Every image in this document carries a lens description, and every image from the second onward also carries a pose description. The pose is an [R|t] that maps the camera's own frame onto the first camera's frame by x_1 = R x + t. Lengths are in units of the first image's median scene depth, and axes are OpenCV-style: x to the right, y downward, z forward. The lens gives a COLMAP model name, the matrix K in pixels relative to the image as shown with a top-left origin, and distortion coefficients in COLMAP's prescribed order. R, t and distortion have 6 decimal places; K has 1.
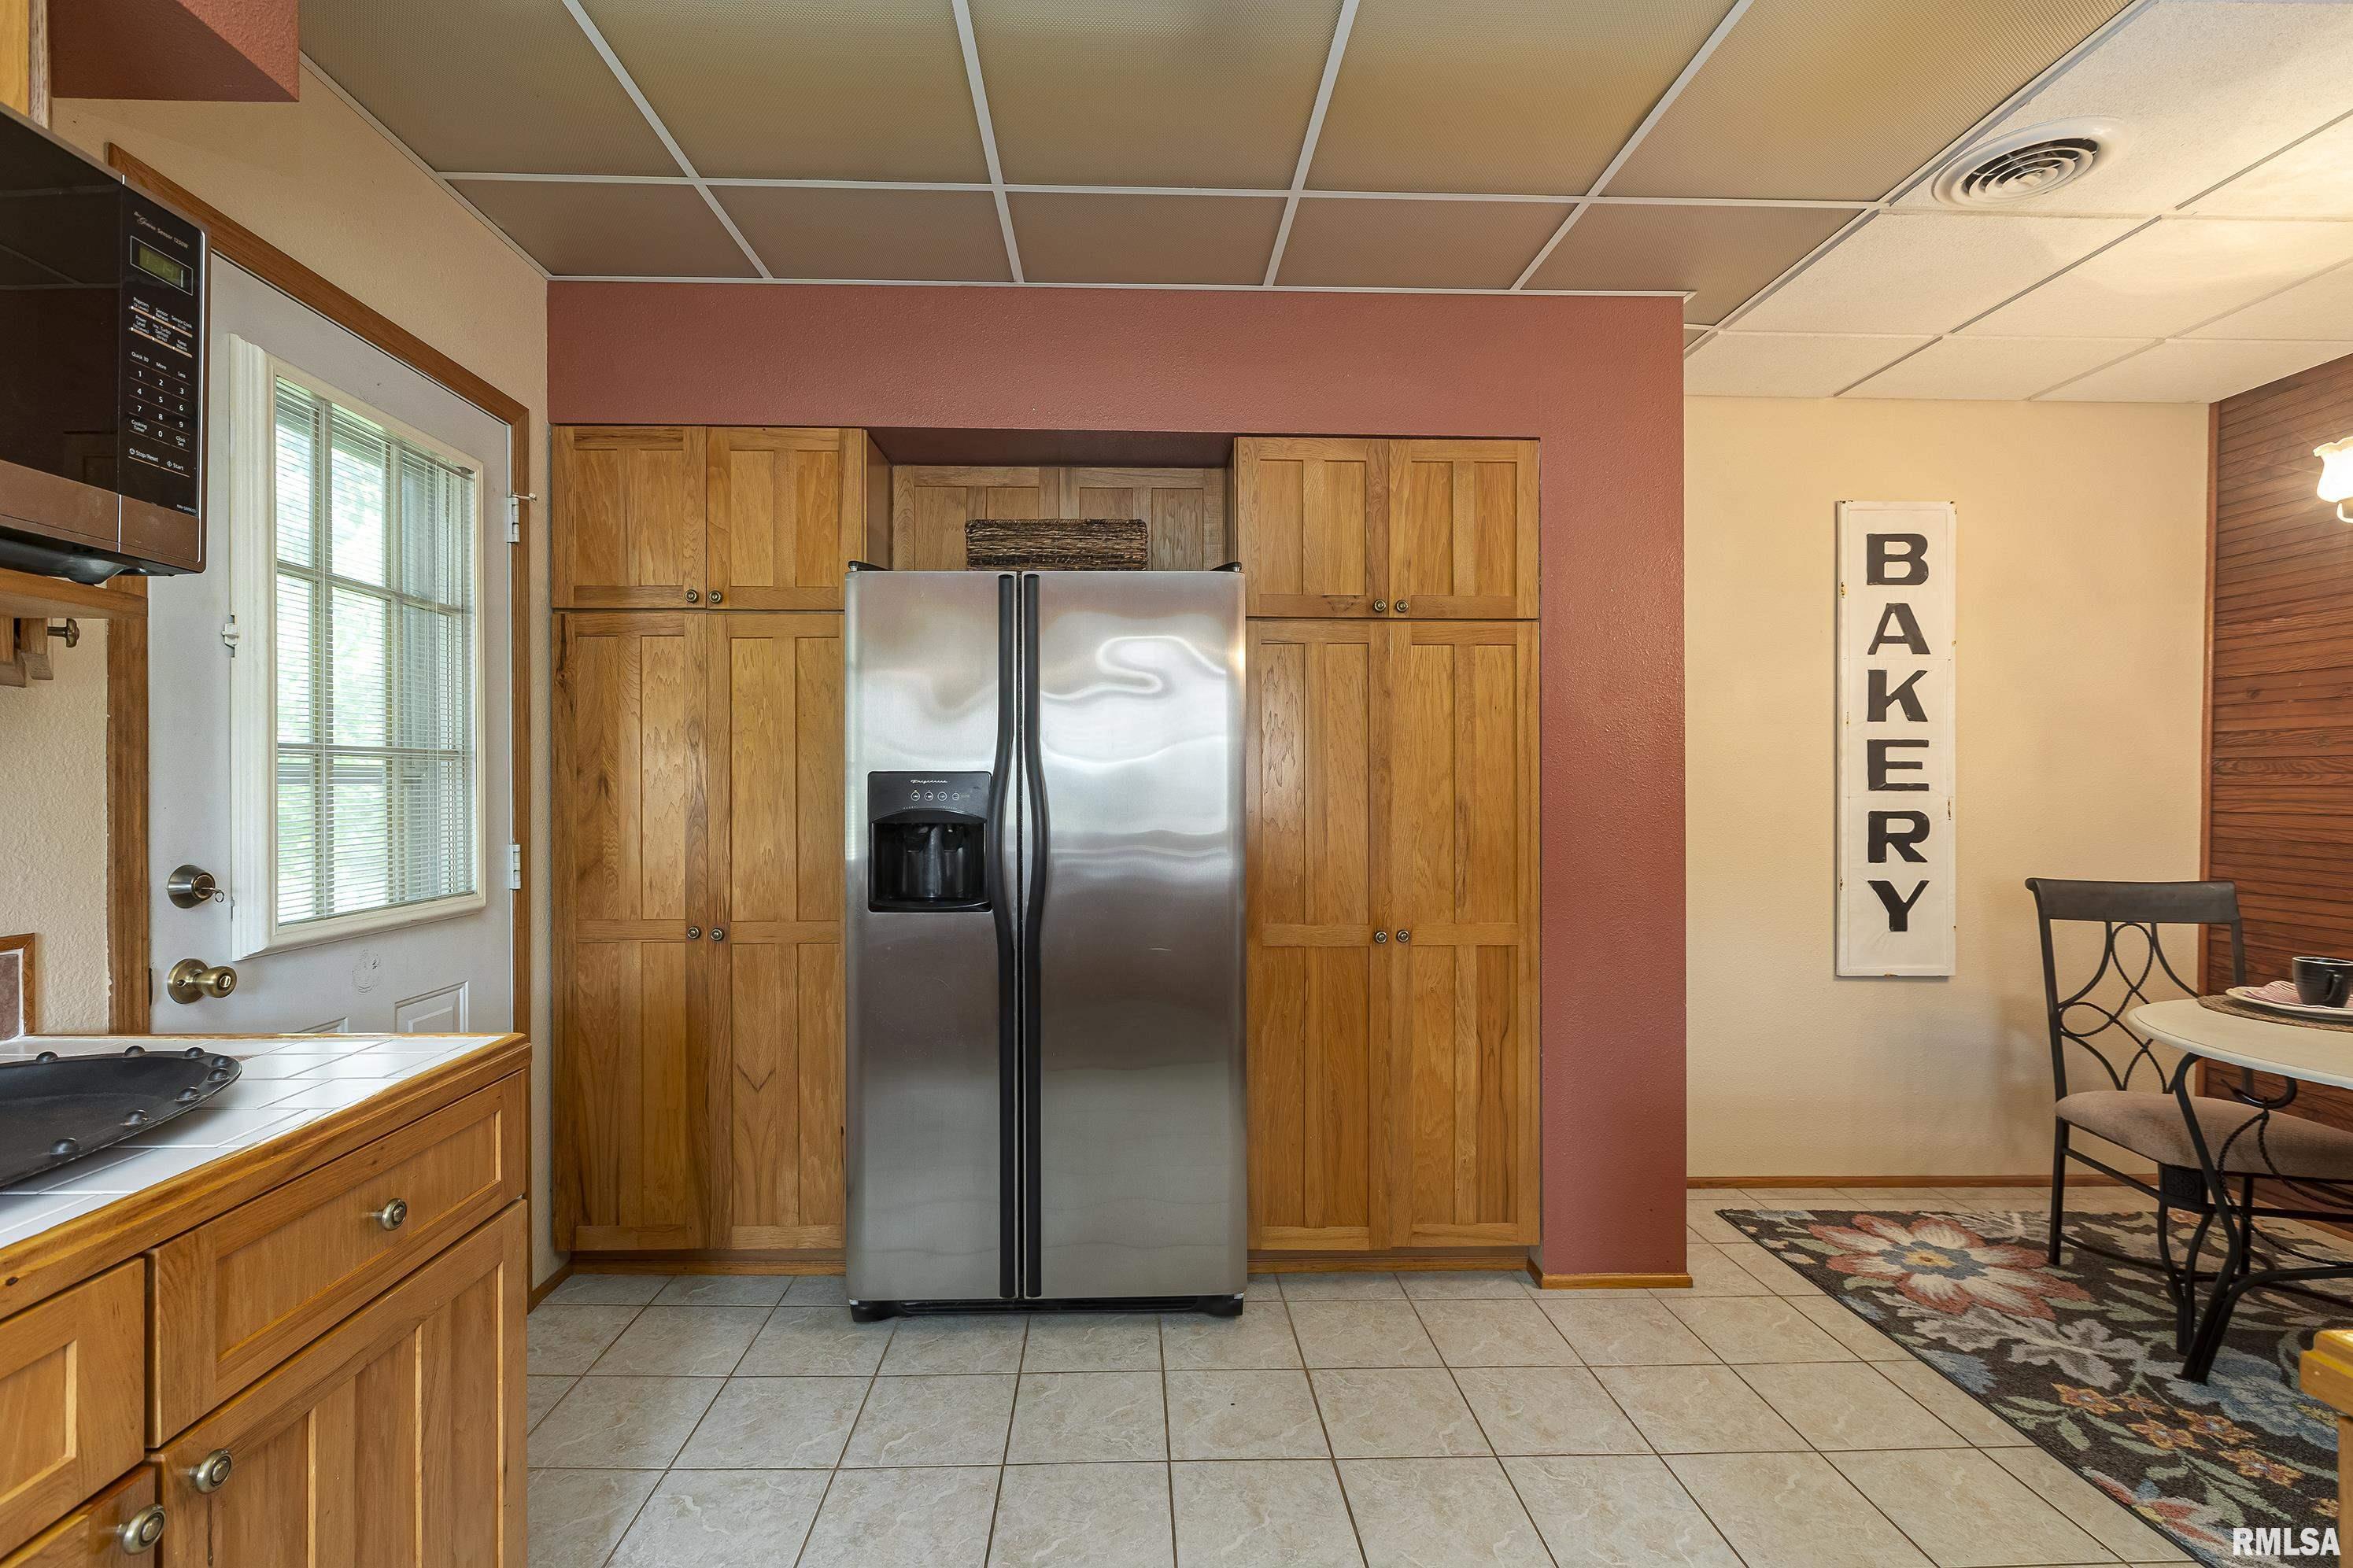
lens RADIAL K [[1087.1, 0, 1174.6], [0, 1087.1, 773.5], [0, 0, 1]] dist [-0.000269, -0.000274]
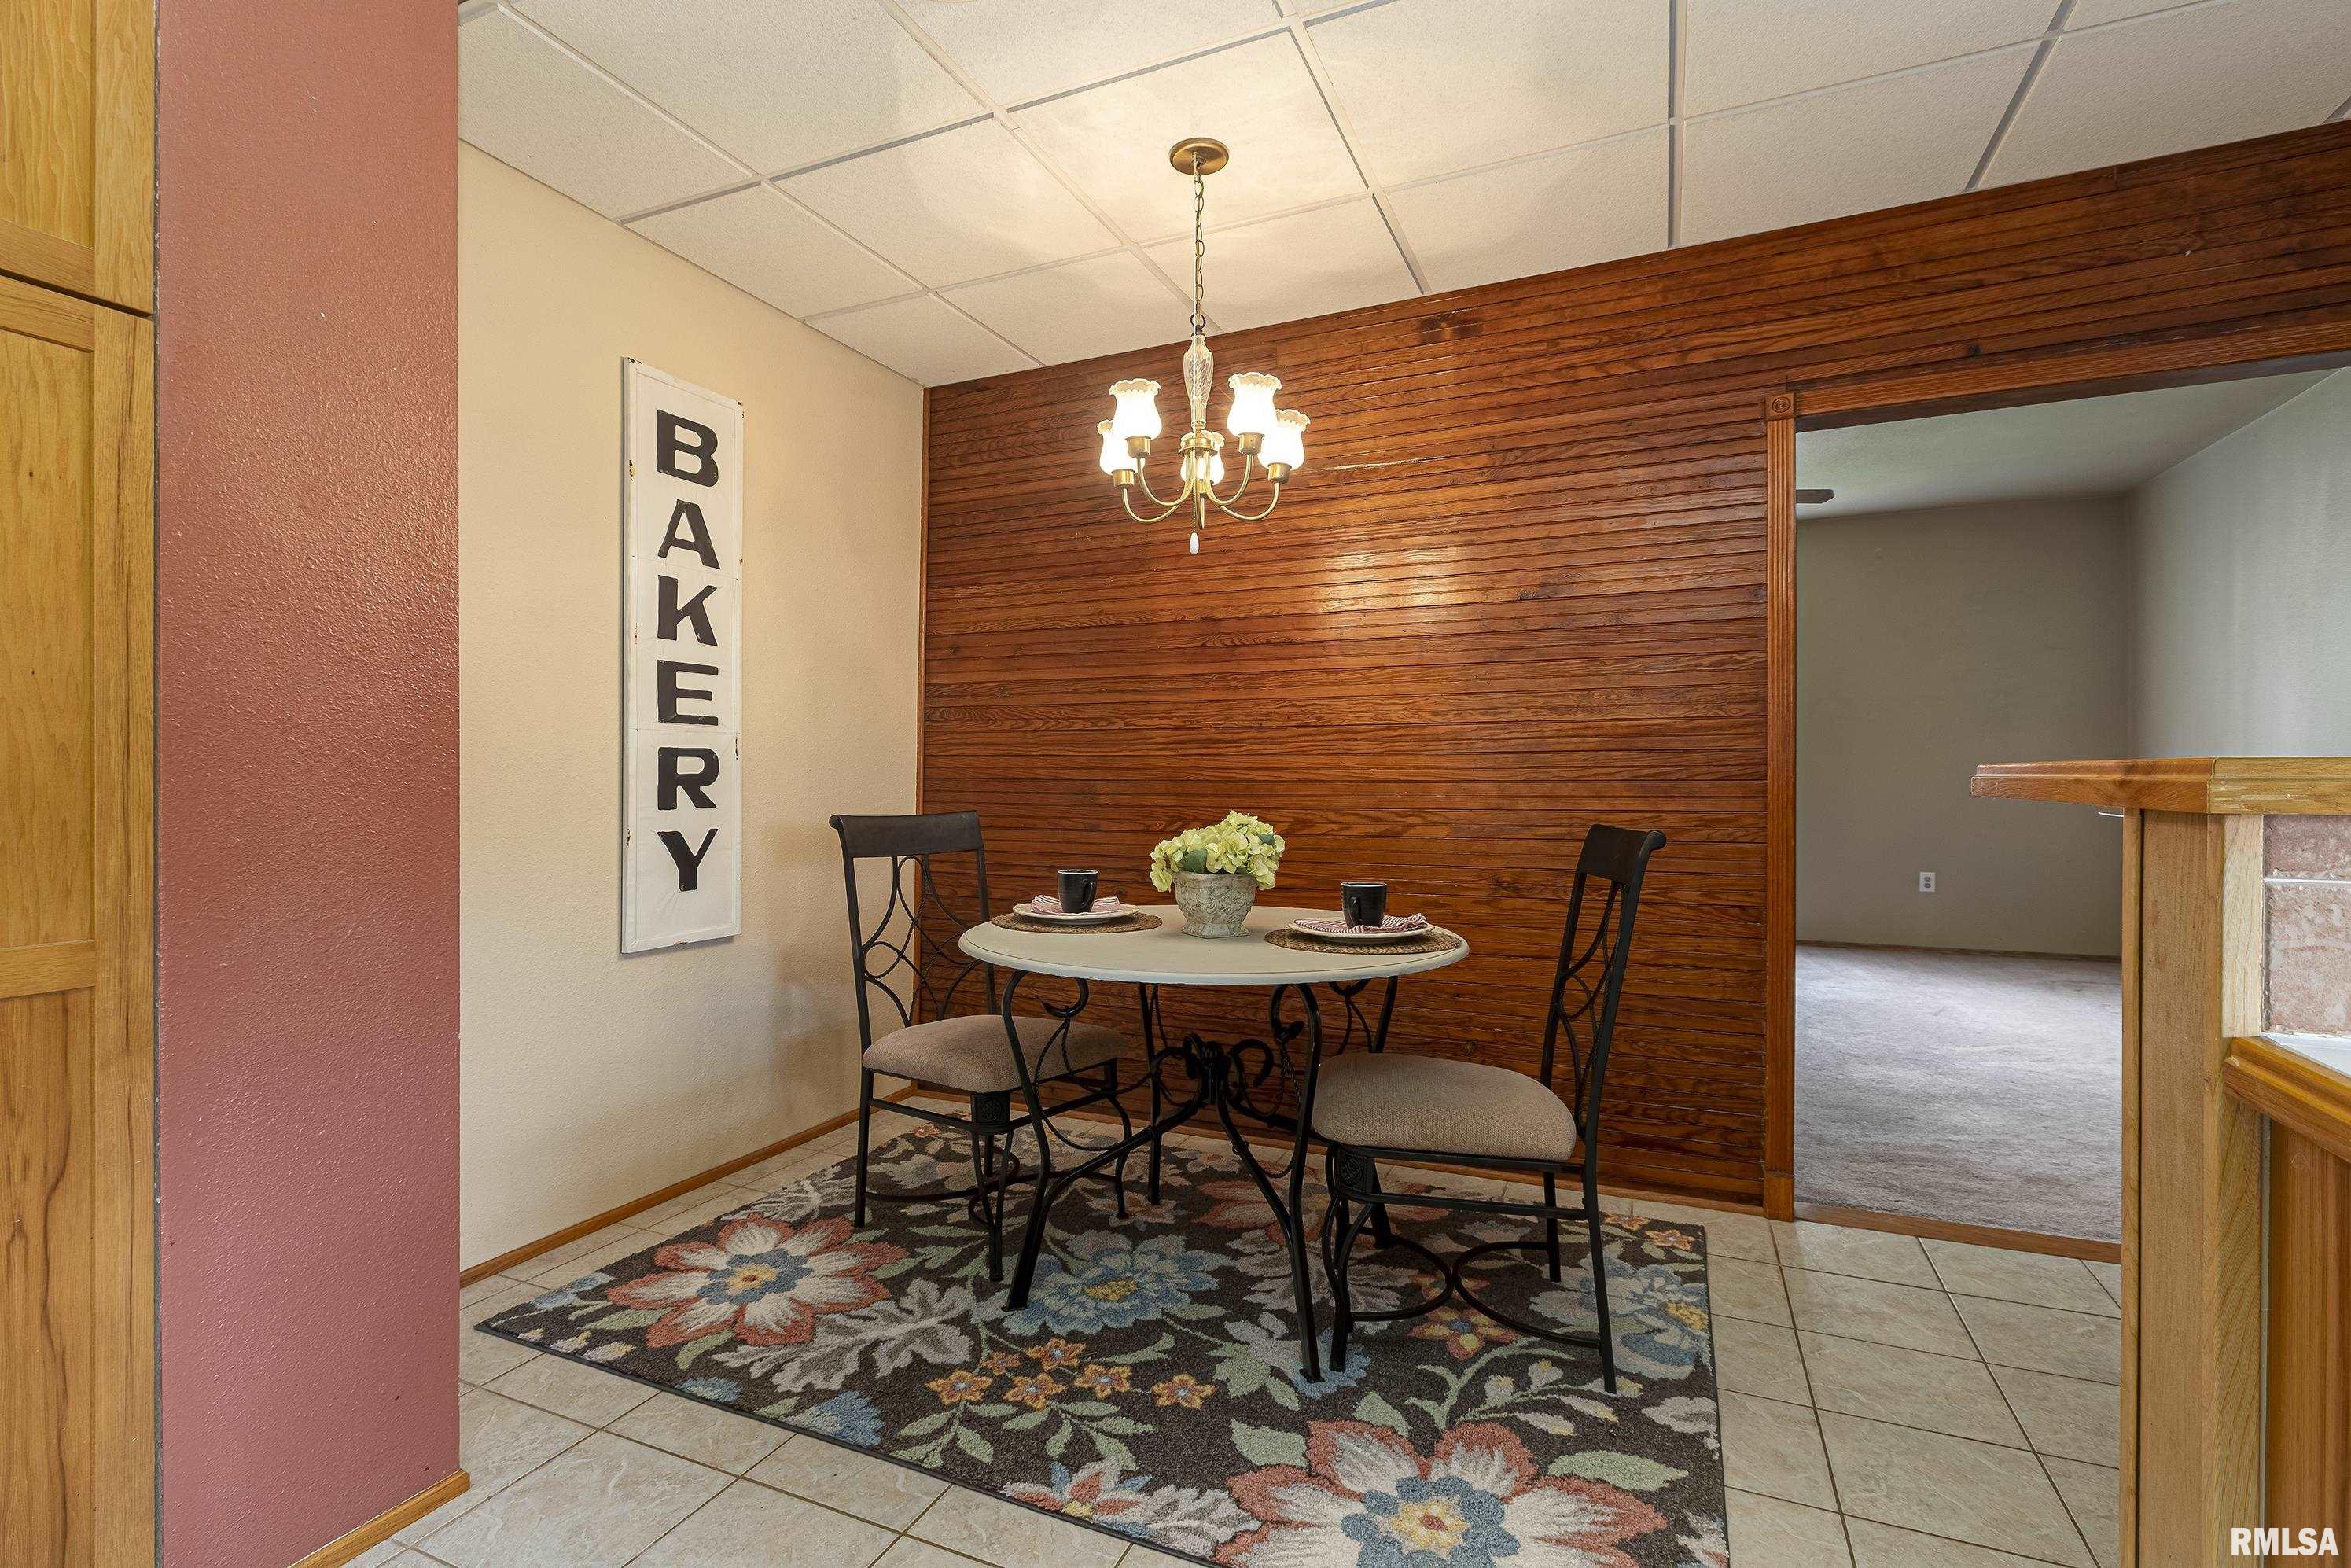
lens RADIAL K [[1086.4, 0, 1173.6], [0, 1086.4, 773.5], [0, 0, 1]] dist [-0.000269, -0.000274]
pose [[0.447093, -0.001149, 0.894487, 0.094837], [-0.011993, 0.999902, 0.007279, 0.051910], [-0.894407, -0.013982, 0.447036, 0.339975]]
